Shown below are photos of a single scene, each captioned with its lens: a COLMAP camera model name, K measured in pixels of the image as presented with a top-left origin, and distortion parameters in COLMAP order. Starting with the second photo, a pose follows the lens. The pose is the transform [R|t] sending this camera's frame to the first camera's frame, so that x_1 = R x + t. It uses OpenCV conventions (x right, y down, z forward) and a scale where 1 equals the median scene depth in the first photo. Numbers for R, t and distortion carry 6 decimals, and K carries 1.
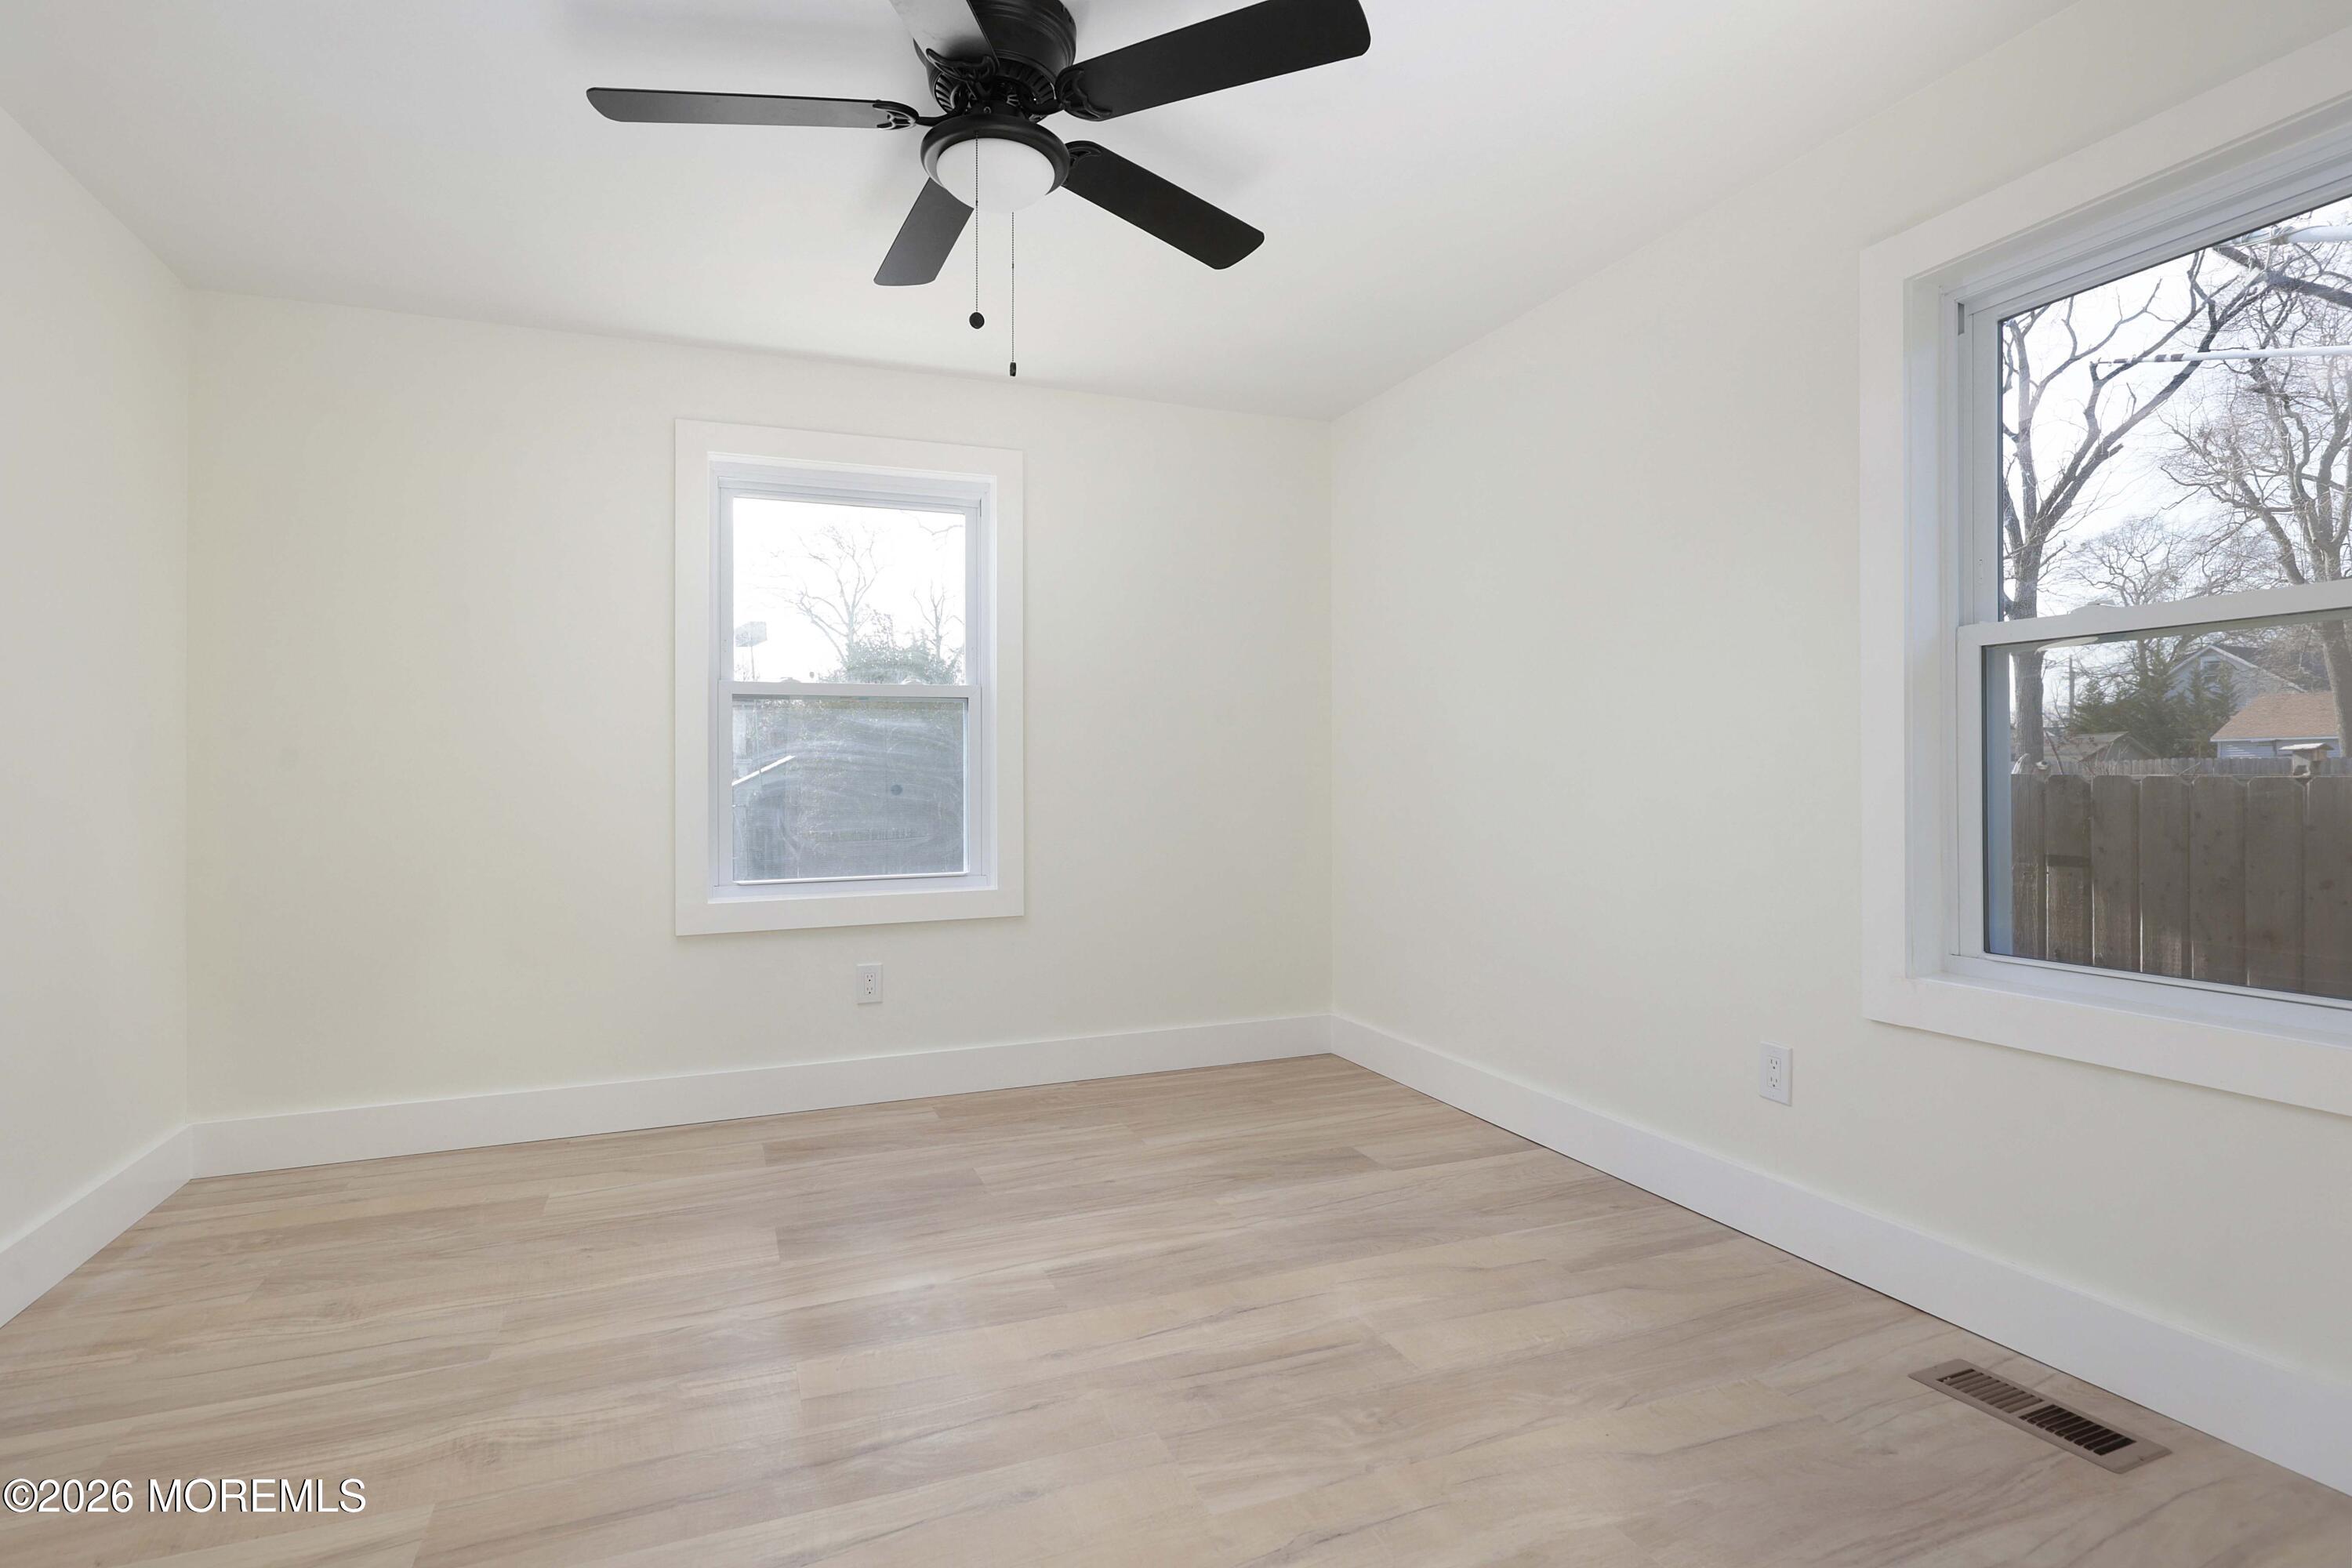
lens RADIAL K [[1201.6, 0, 1172.7], [0, 1201.6, 778.7], [0, 0, 1]] dist [-0.000604, 0.000116]
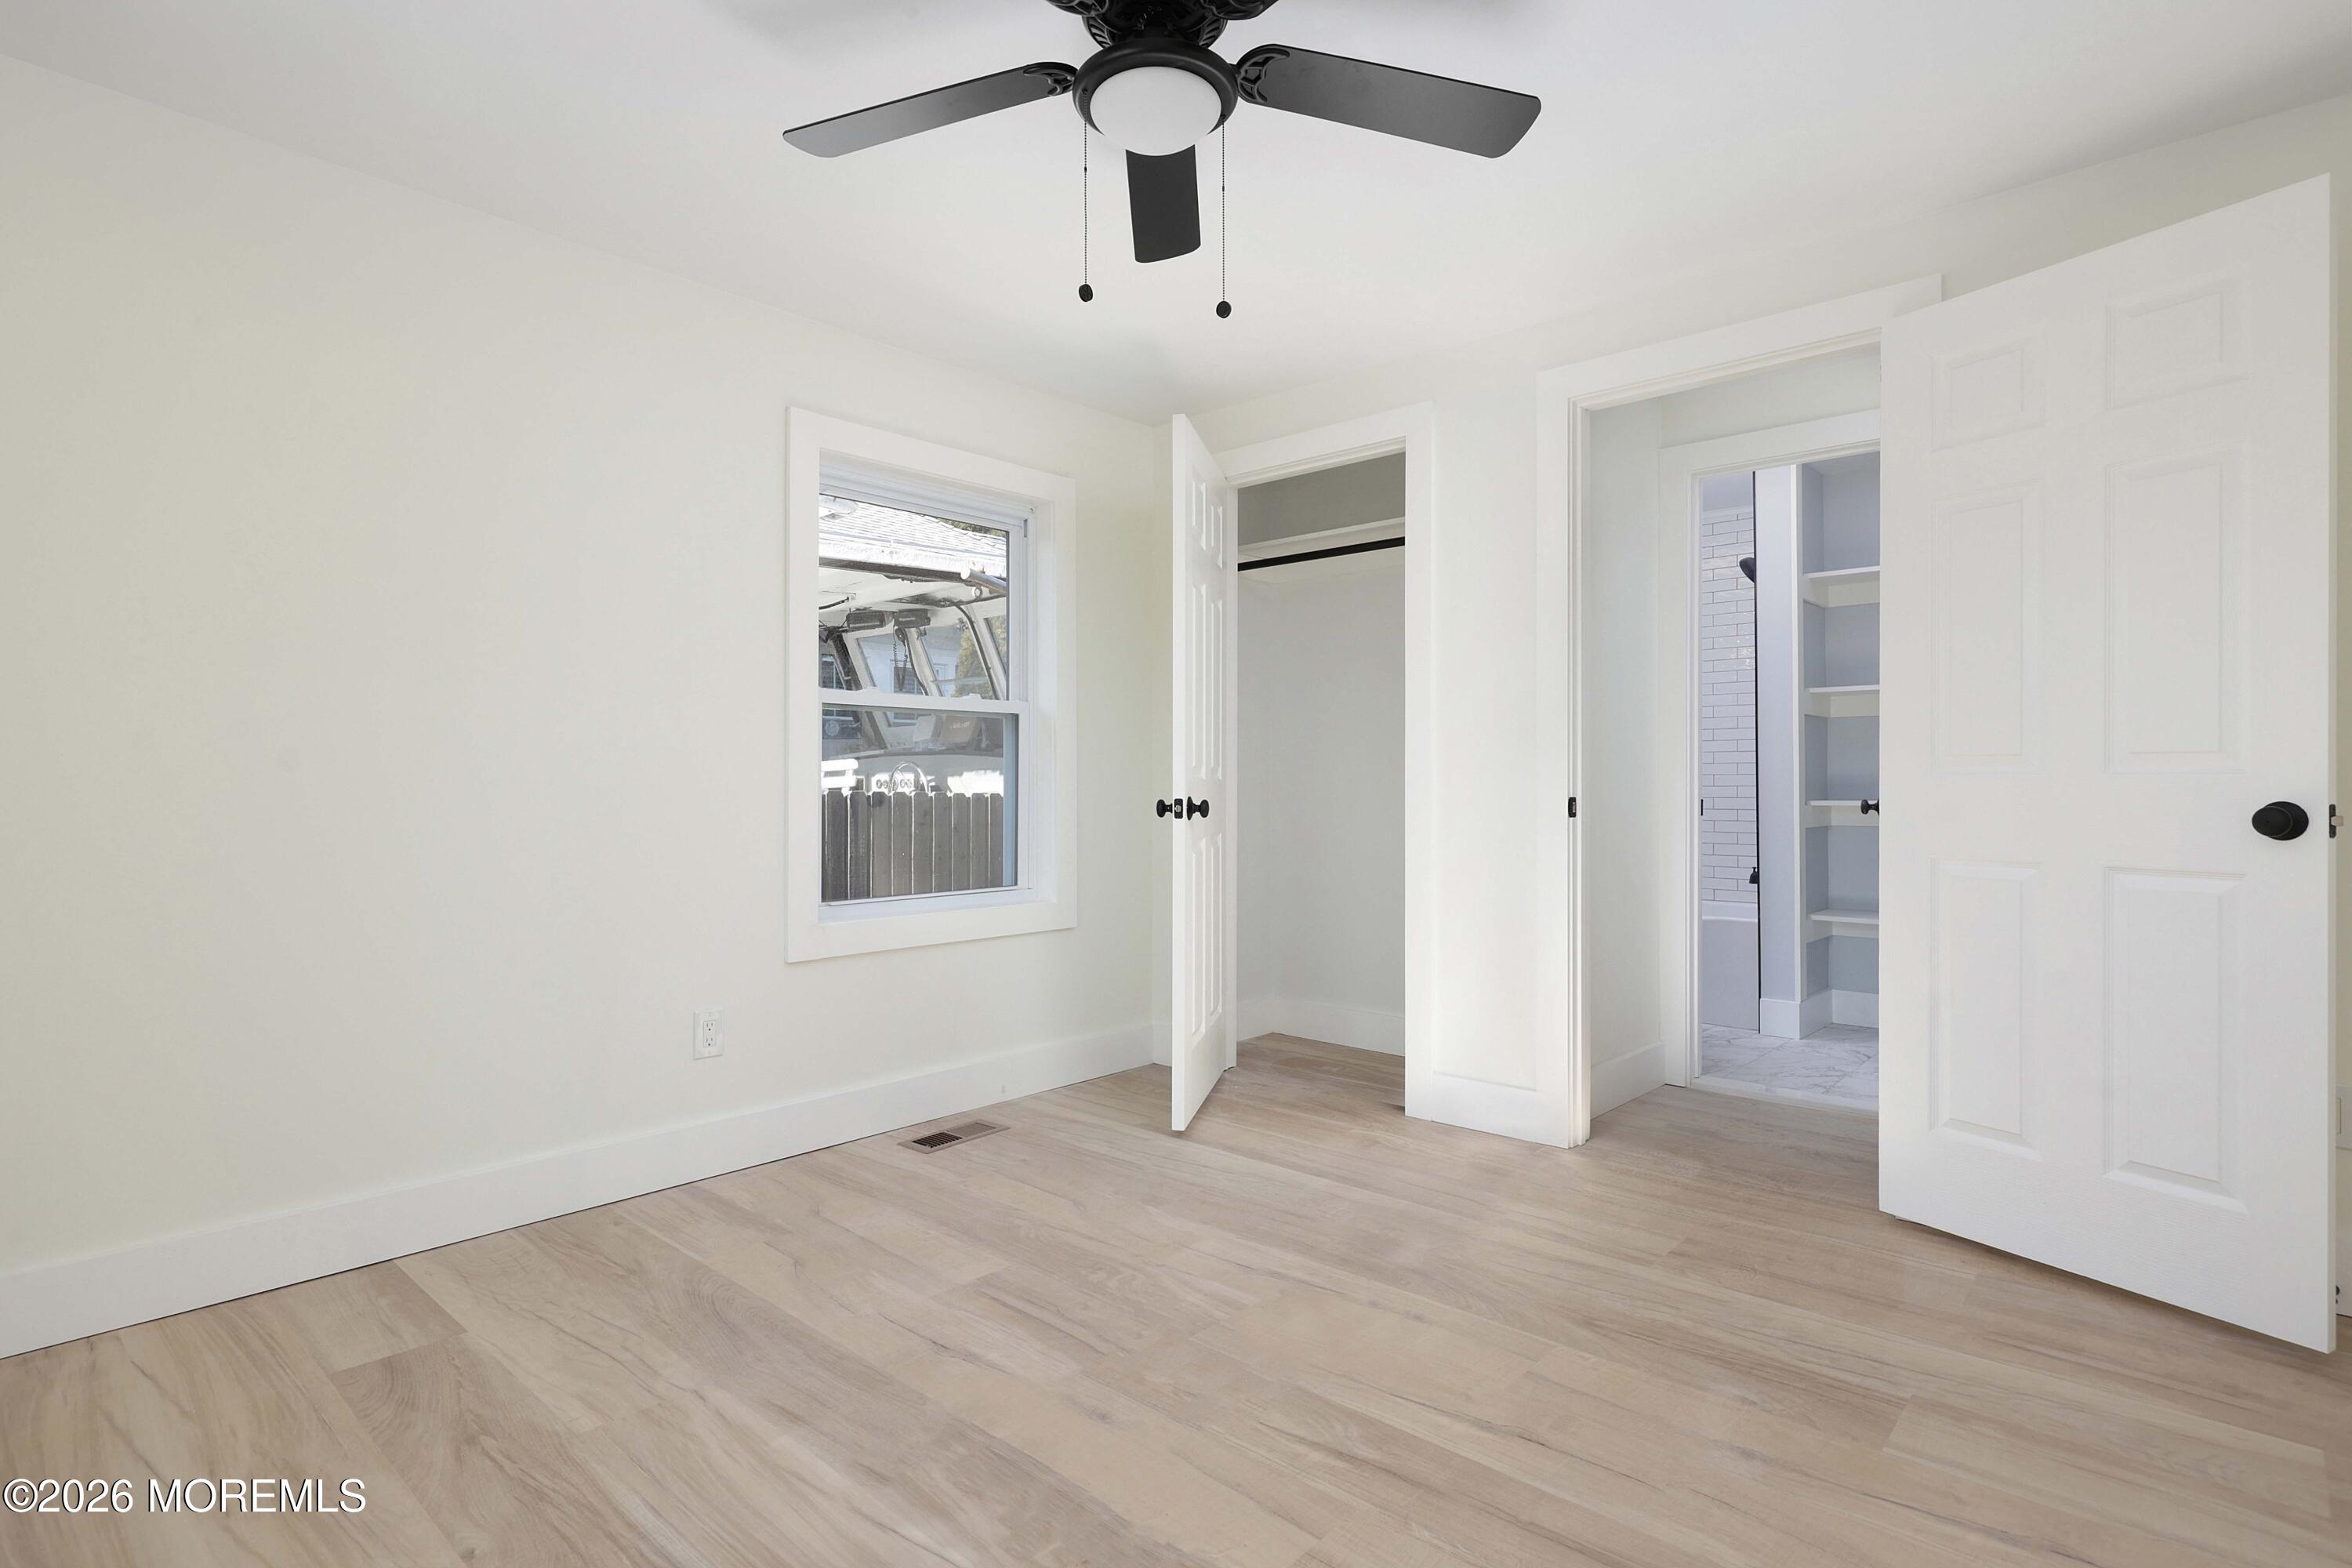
lens RADIAL K [[1149.8, 0, 1177.5], [0, 1149.8, 775.1], [0, 0, 1]] dist [0.001181, 0.000654]
pose [[-0.446730, 0.017603, 0.894496, -0.767153], [0.008328, 0.999845, -0.015517, 0.009117], [-0.894630, 0.000518, -0.446807, 1.132981]]
